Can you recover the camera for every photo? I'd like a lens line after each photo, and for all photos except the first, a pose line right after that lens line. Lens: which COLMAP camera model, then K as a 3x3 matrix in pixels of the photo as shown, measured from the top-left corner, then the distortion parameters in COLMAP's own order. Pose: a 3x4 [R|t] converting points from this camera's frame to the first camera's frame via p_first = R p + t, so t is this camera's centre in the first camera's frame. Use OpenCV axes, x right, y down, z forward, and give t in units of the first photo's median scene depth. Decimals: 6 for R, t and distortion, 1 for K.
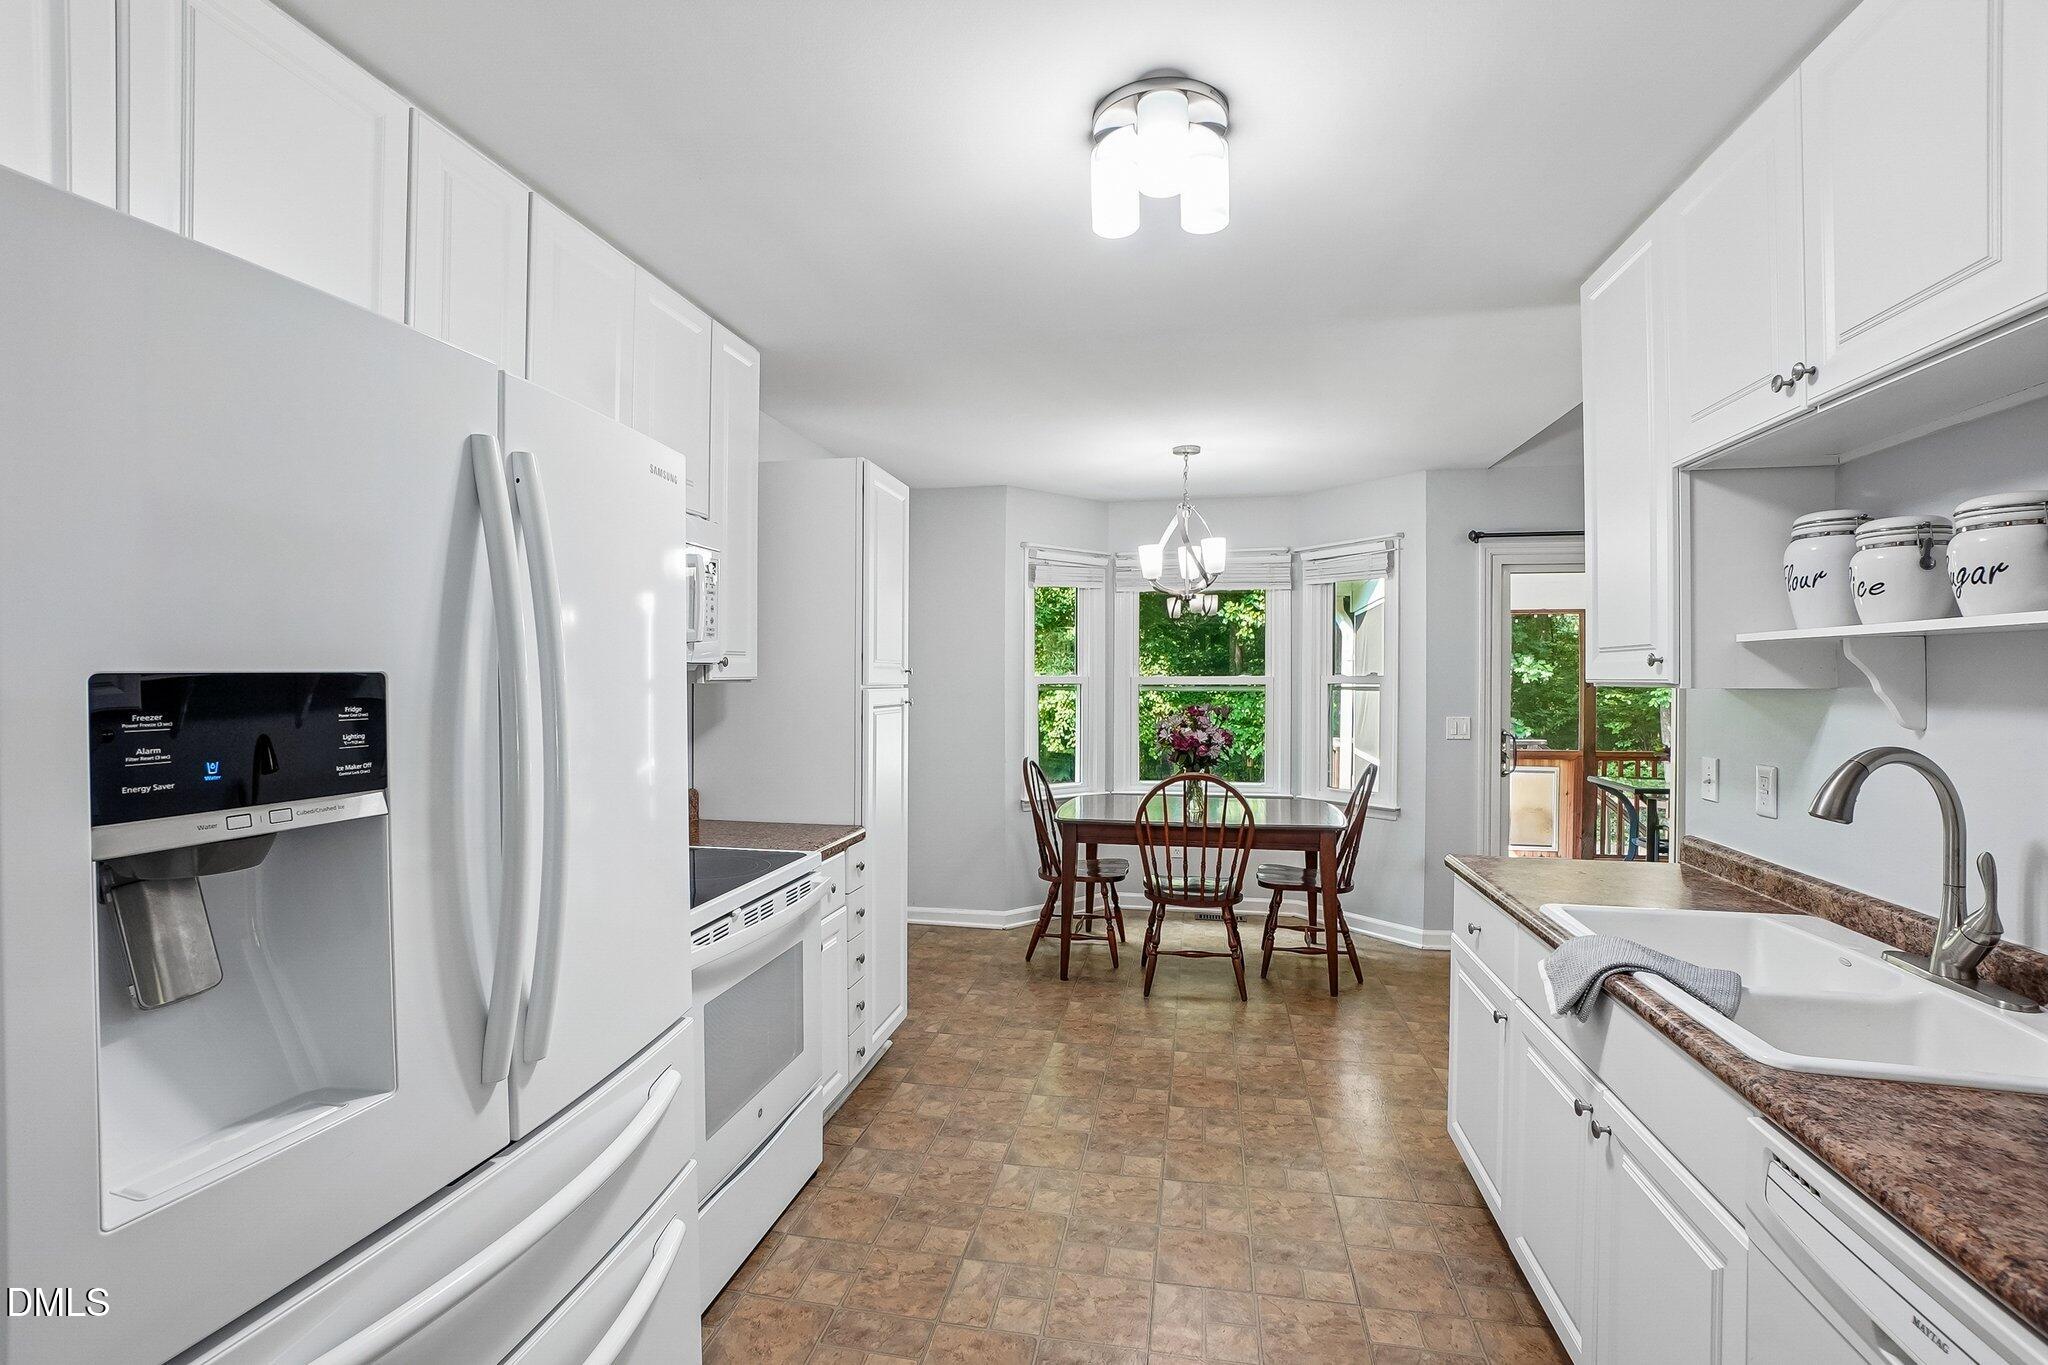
lens RADIAL K [[939.6, 0, 1014.4], [0, 939.6, 673.3], [0, 0, 1]] dist [-0.063378, 0.024025]
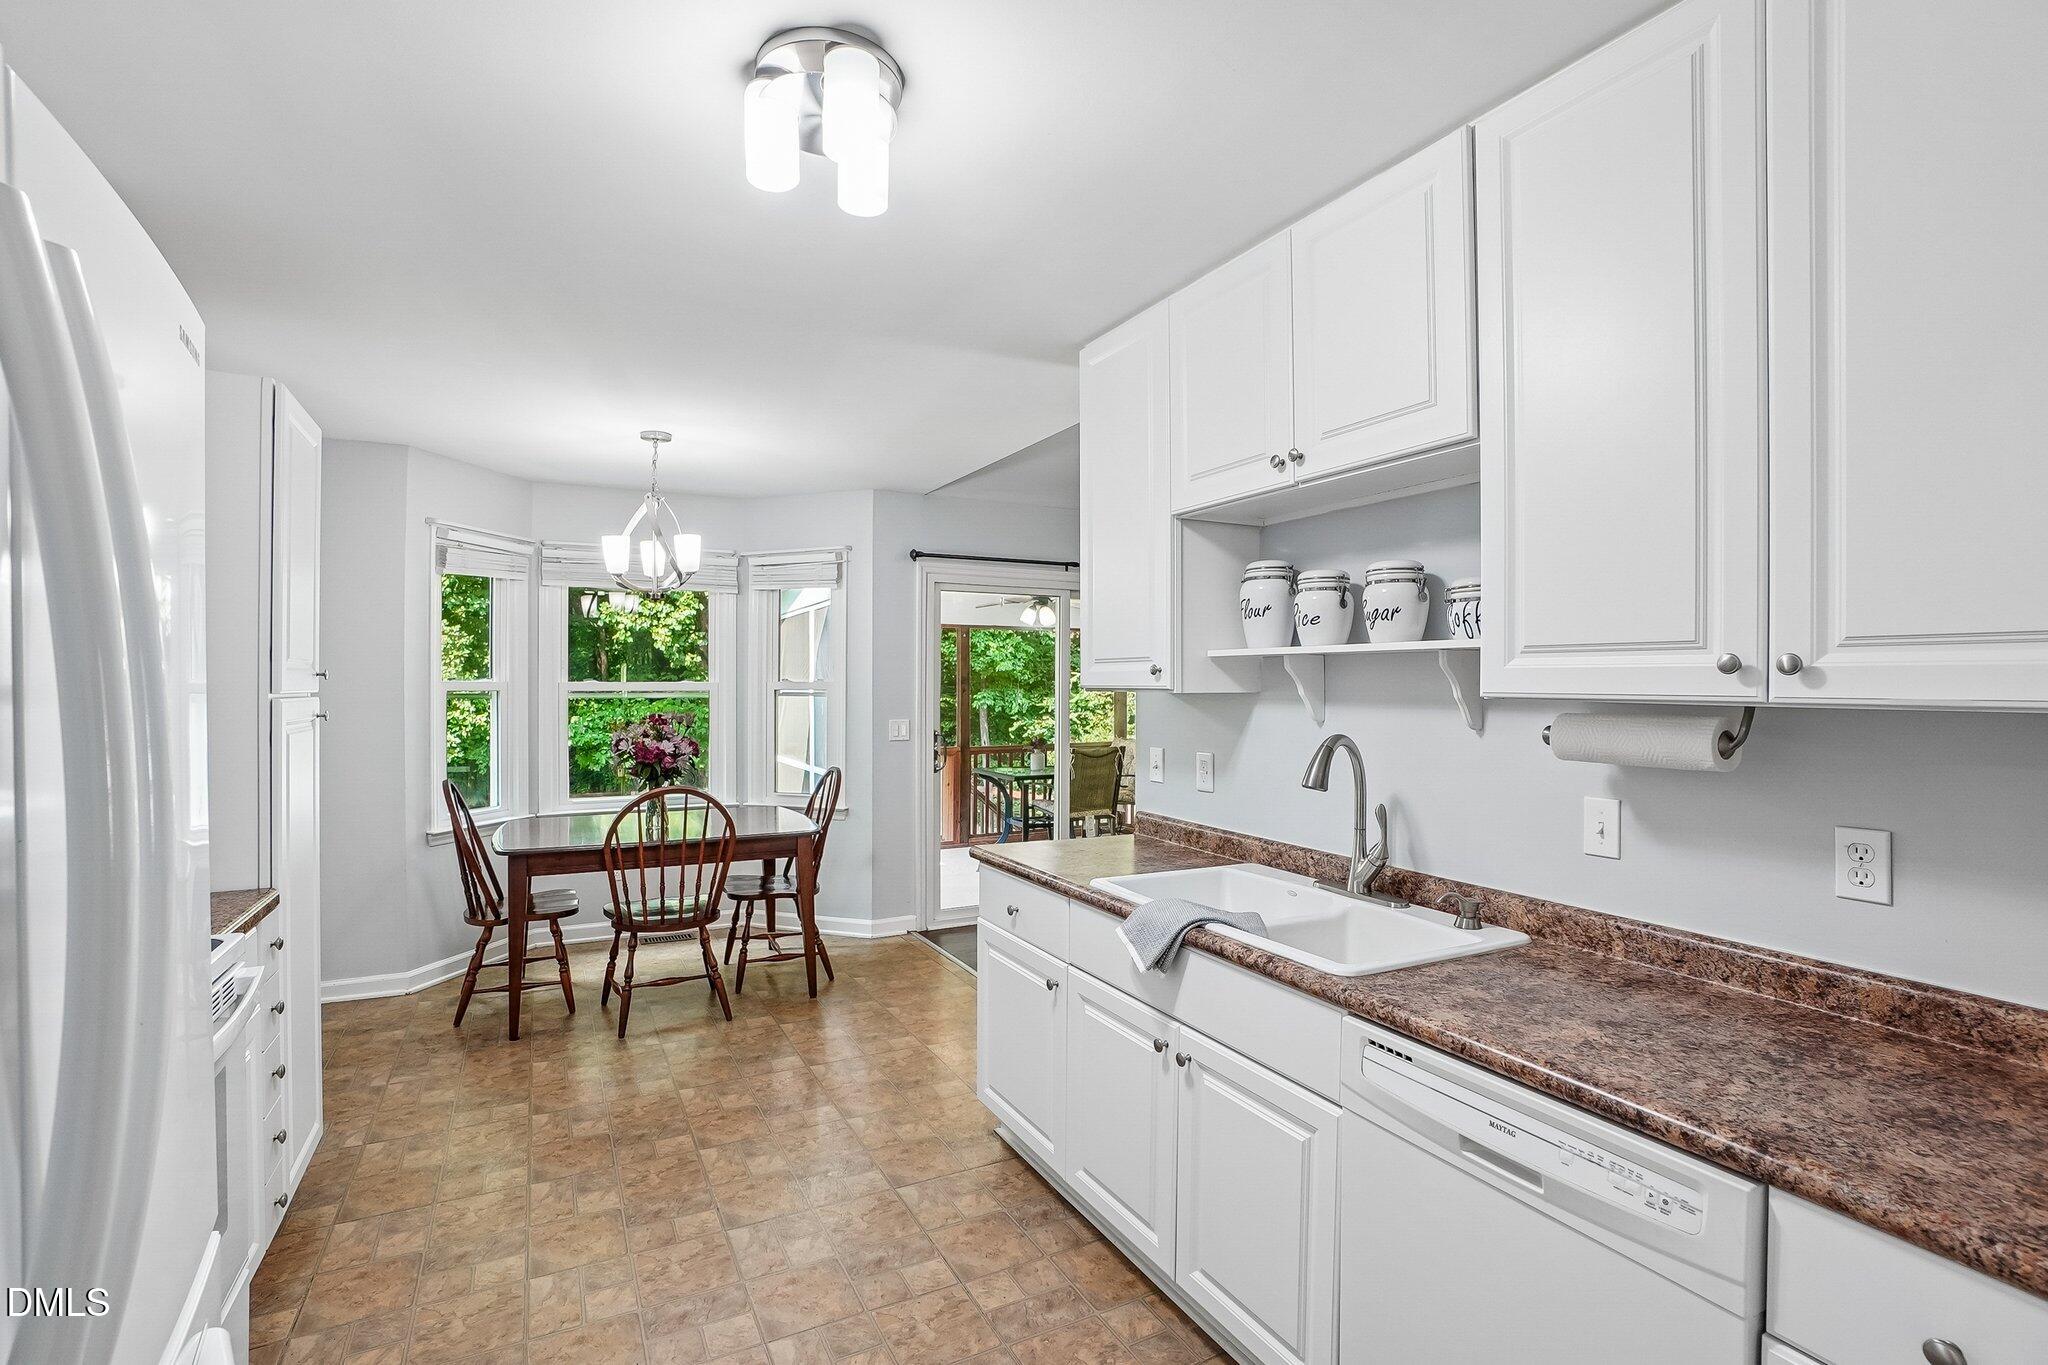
lens RADIAL K [[932.2, 0, 1024.0], [0, 932.2, 682.5], [0, 0, 1]] dist [-0.066892, 0.025069]
pose [[0.776318, 0.001781, 0.630340, -0.124878], [-0.004203, 0.999988, 0.002351, 0.000064], [-0.630328, -0.004475, 0.776316, 0.080331]]
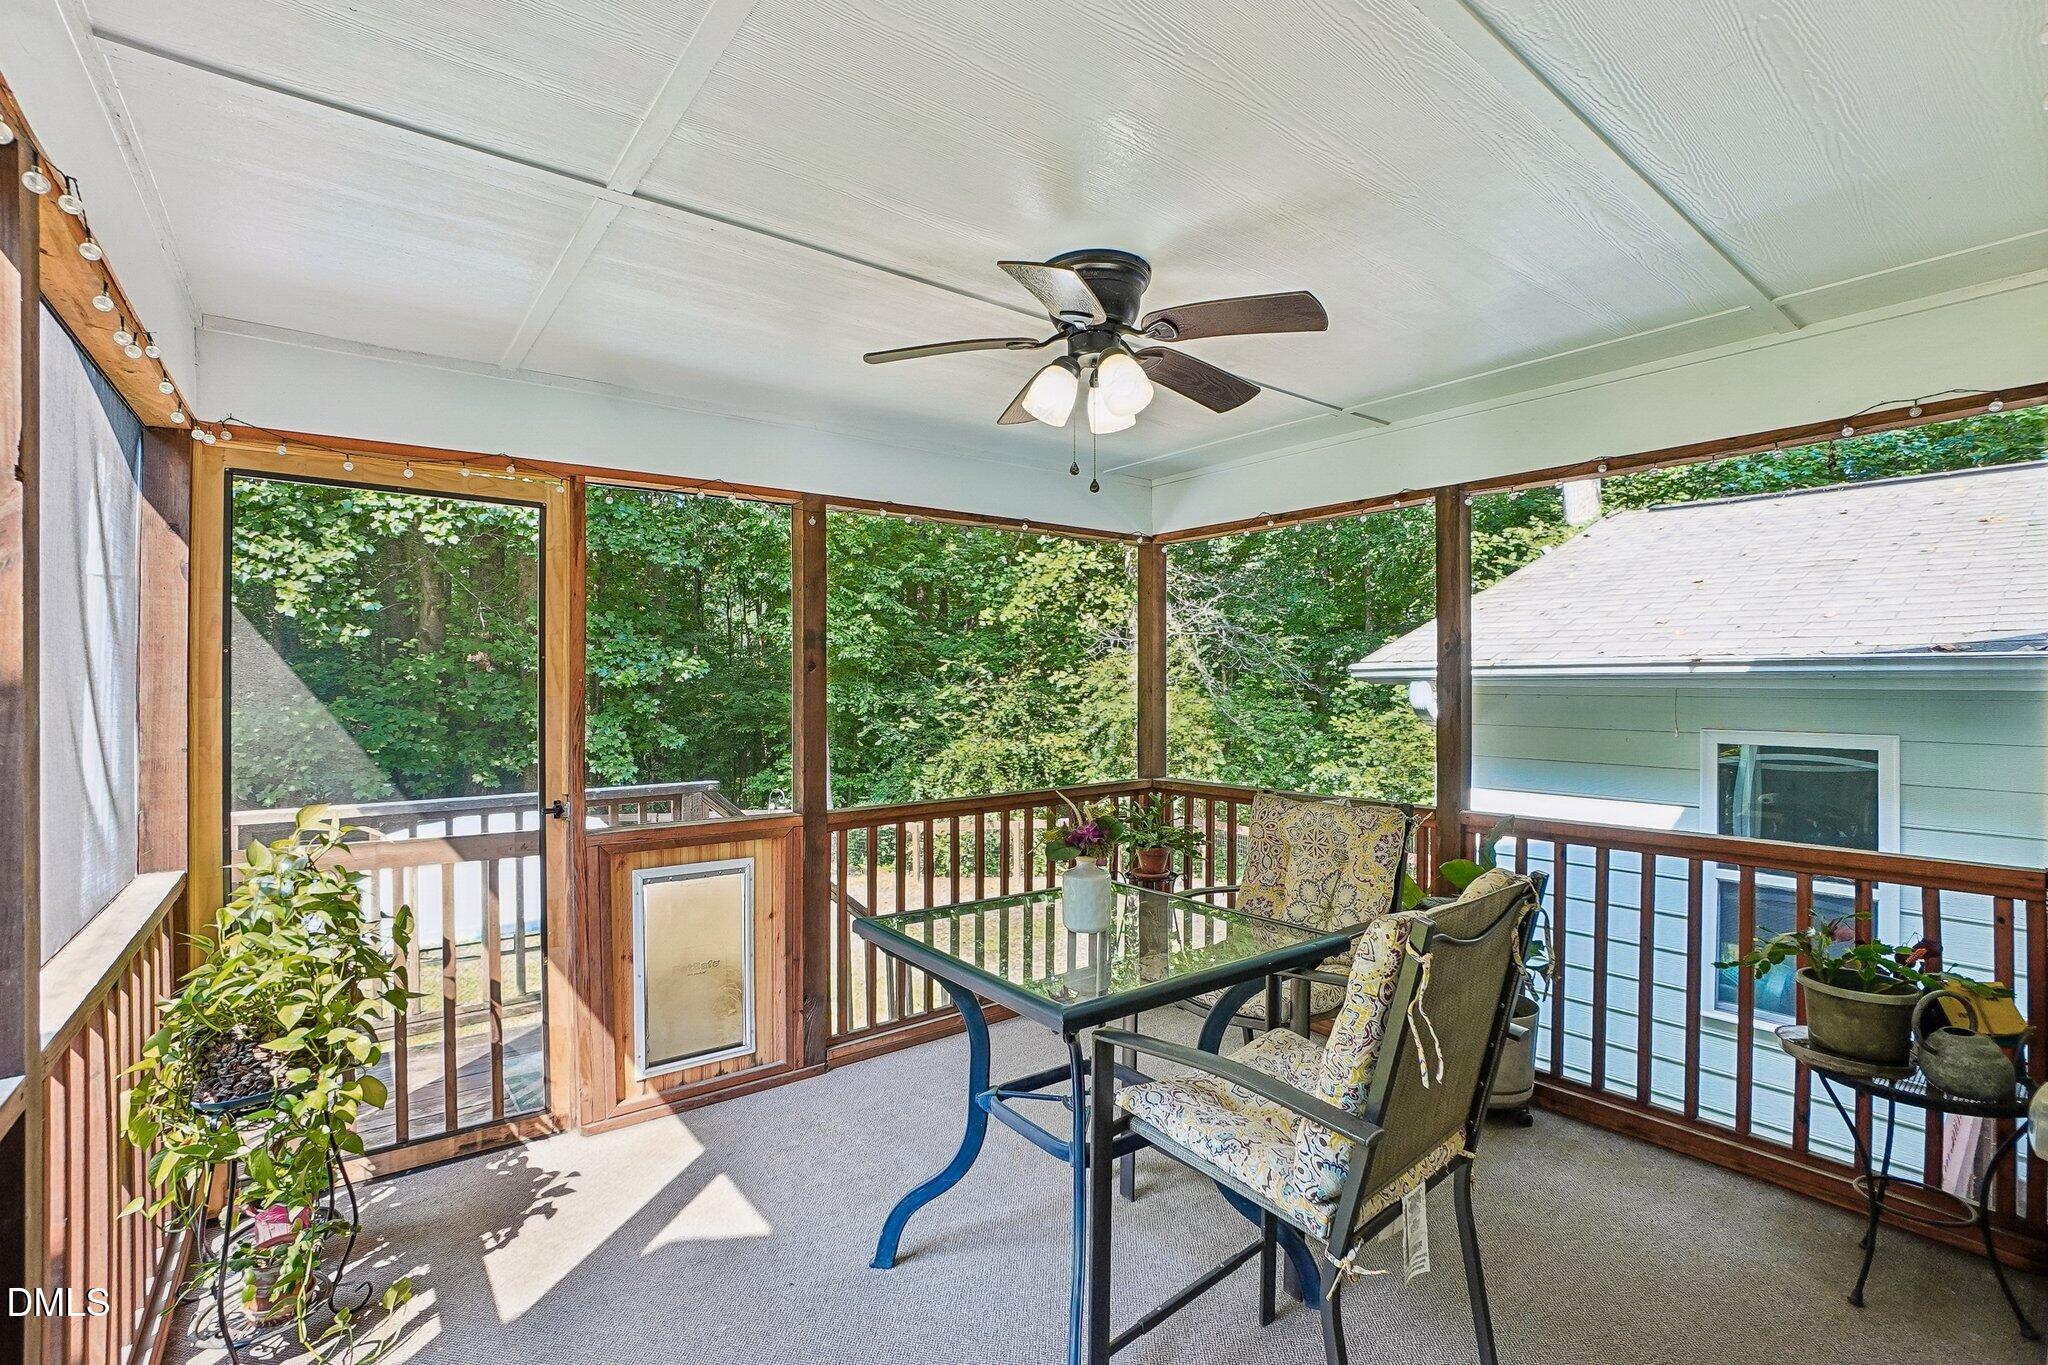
lens RADIAL K [[932.2, 0, 1024.0], [0, 932.2, 682.5], [0, 0, 1]] dist [-0.066892, 0.025069]
pose [[0.650418, -0.002232, 0.759574, 0.731023], [-0.001401, 0.999990, 0.004139, 0.041199], [-0.759576, -0.003756, 0.650408, 1.318450]]
